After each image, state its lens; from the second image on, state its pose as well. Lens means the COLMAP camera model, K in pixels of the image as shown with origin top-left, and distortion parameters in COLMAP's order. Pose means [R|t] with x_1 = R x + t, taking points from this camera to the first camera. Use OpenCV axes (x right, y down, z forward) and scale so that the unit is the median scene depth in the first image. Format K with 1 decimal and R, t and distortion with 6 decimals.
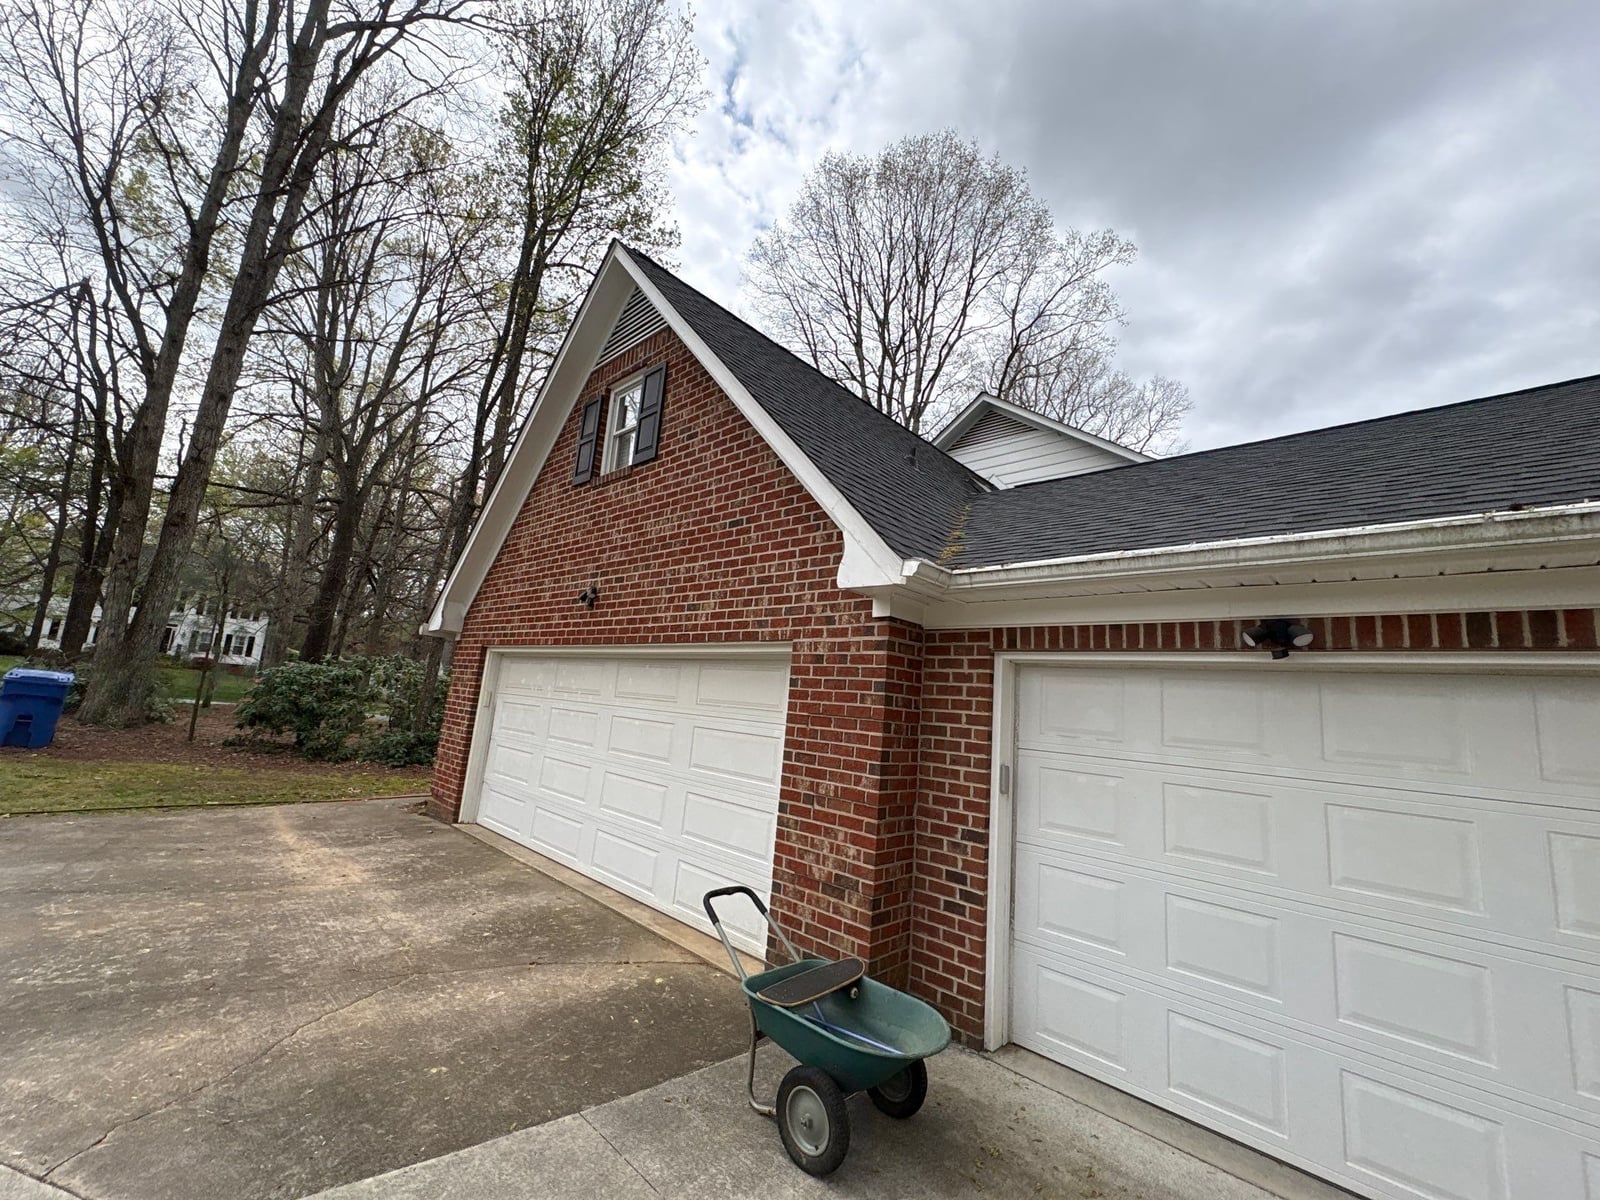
lens RADIAL K [[640.9, 0, 801.3], [0, 640.9, 600.8], [0, 0, 1]] dist [0.000641, -0.000047]
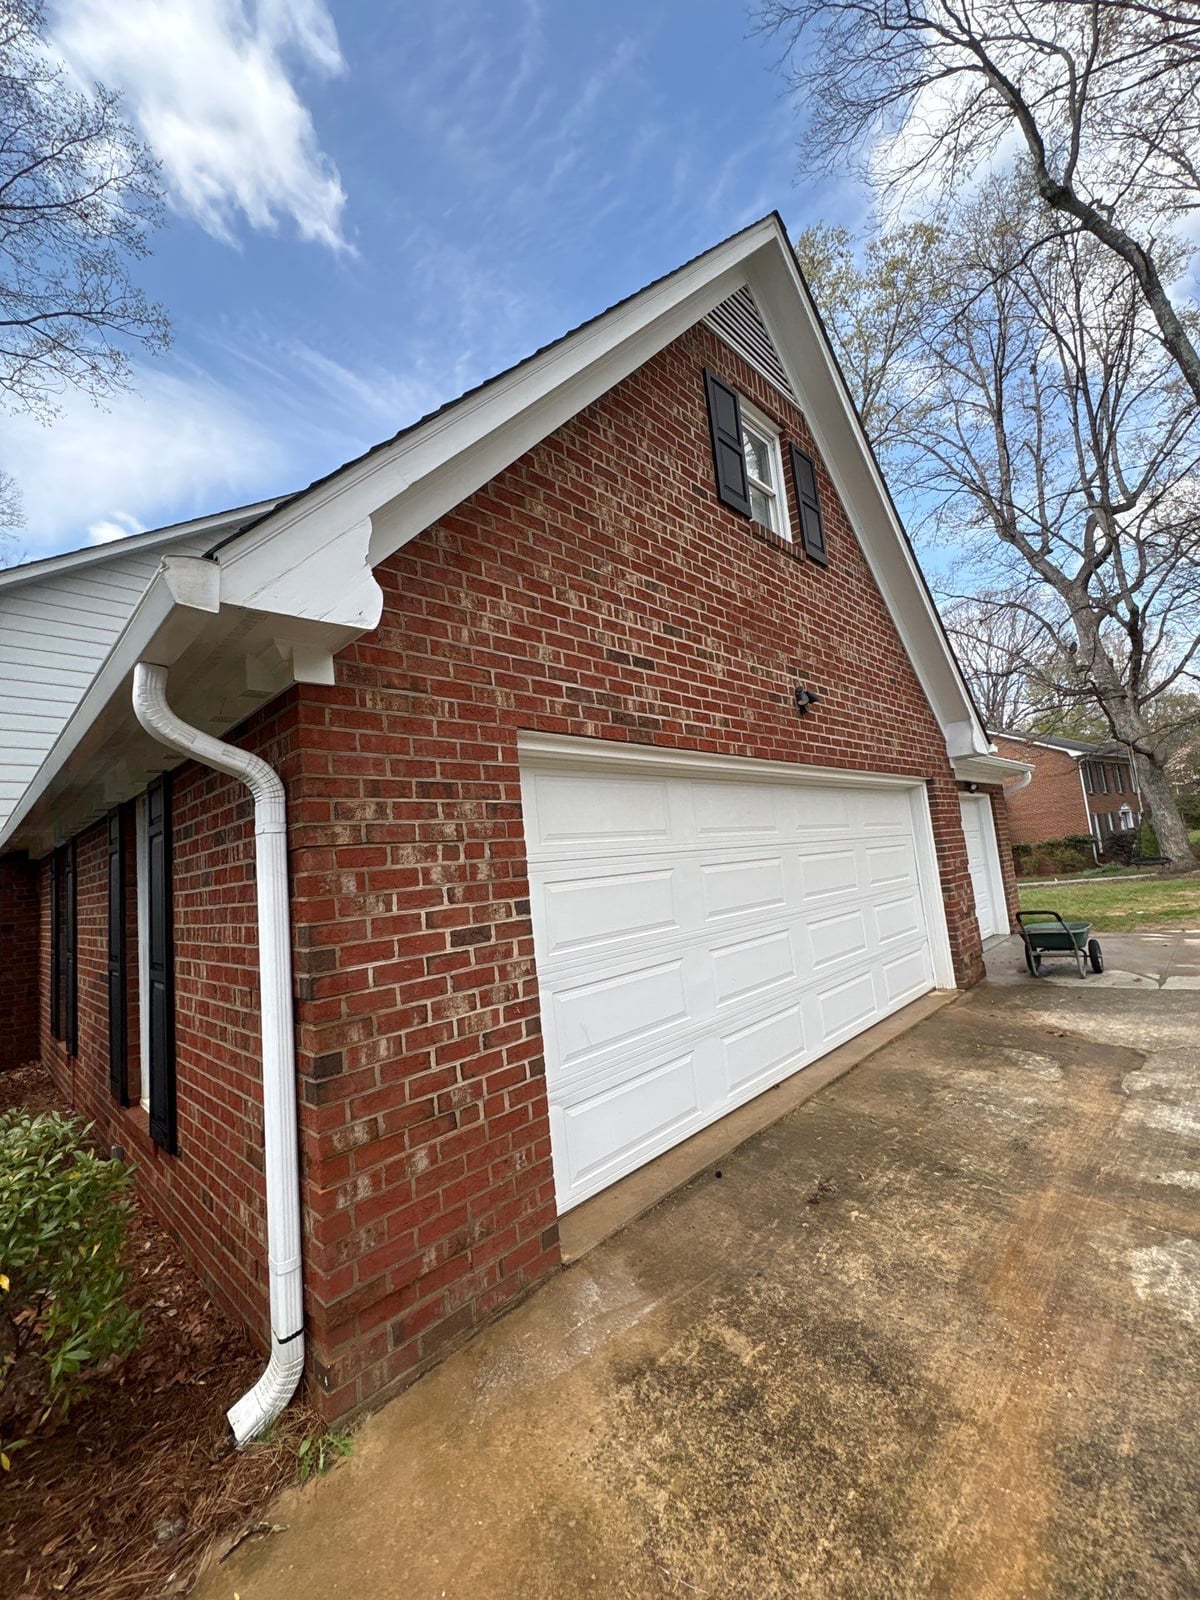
lens RADIAL K [[640.9, 0, 604.4], [0, 640.9, 801.8], [0, 0, 1]] dist [0.000641, -0.000047]
pose [[0.007406, 0.018369, 0.999804, -0.853649], [-0.076071, 0.996944, -0.017753, 0.113171], [-0.997075, -0.075925, 0.008781, 0.965857]]
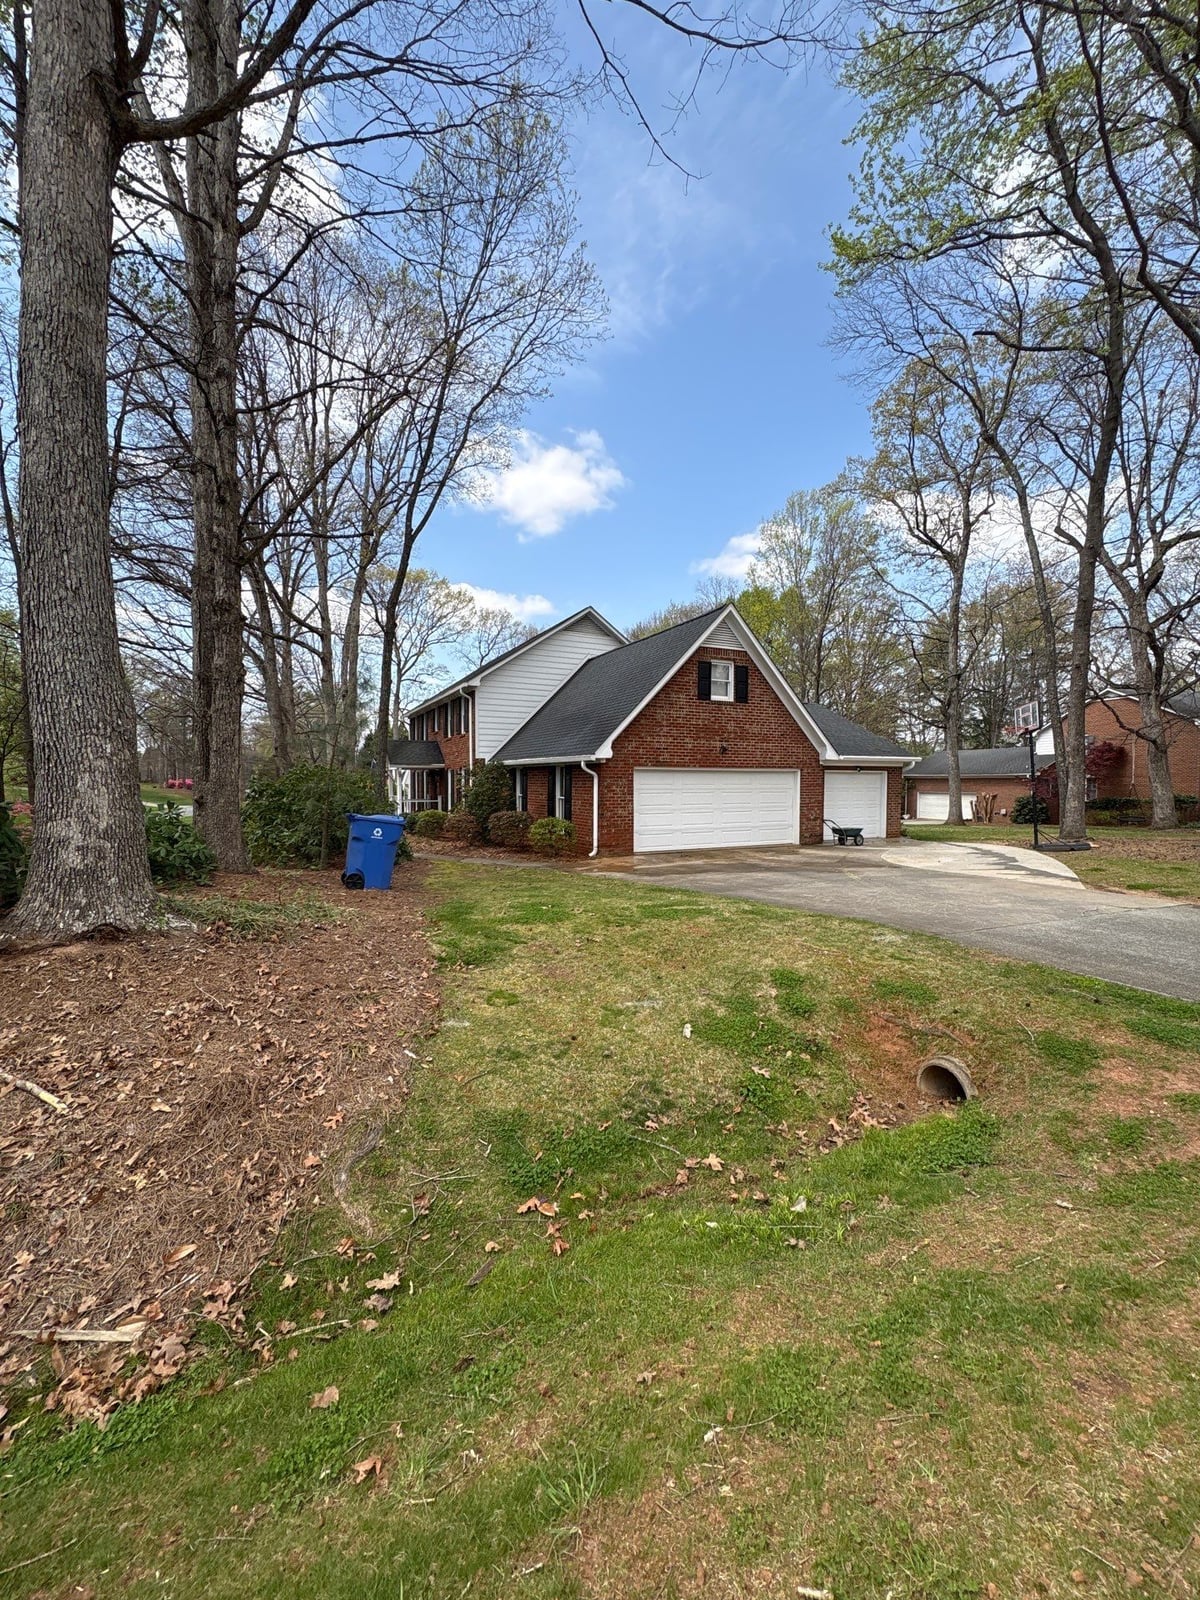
lens RADIAL K [[640.9, 0, 584.4], [0, 640.9, 796.8], [0, 0, 1]] dist [0.000641, -0.000047]
pose [[0.358578, -0.104379, 0.927646, -2.414255], [-0.128051, 0.978836, 0.159637, -0.133084], [-0.924676, -0.176028, 0.337623, 0.474394]]
